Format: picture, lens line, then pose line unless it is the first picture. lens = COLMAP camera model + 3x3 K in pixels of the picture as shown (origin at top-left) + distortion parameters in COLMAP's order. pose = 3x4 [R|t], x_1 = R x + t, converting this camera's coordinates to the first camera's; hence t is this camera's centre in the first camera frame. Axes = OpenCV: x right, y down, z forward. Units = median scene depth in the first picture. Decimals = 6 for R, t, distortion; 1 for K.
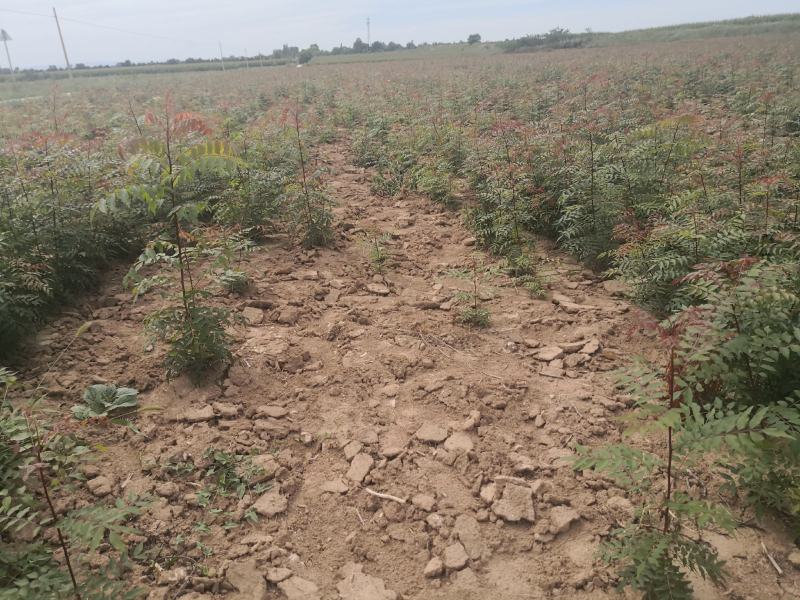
lens RADIAL K [[651.0, 0, 400.0], [0, 651.0, 300.0], [0, 0, 1]] dist [0.003066, -0.029295]
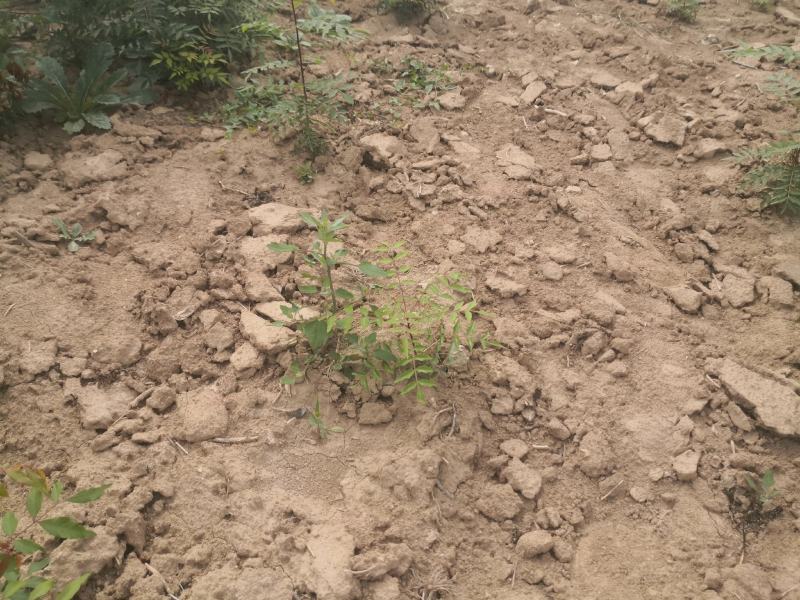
lens RADIAL K [[651.0, 0, 400.0], [0, 651.0, 300.0], [0, 0, 1]] dist [0.003066, -0.029295]
pose [[0.947624, 0.221602, -0.230001, 0.058691], [-0.133452, 0.928983, 0.345227, 0.236023], [0.290170, -0.296452, 0.909900, -0.189173]]
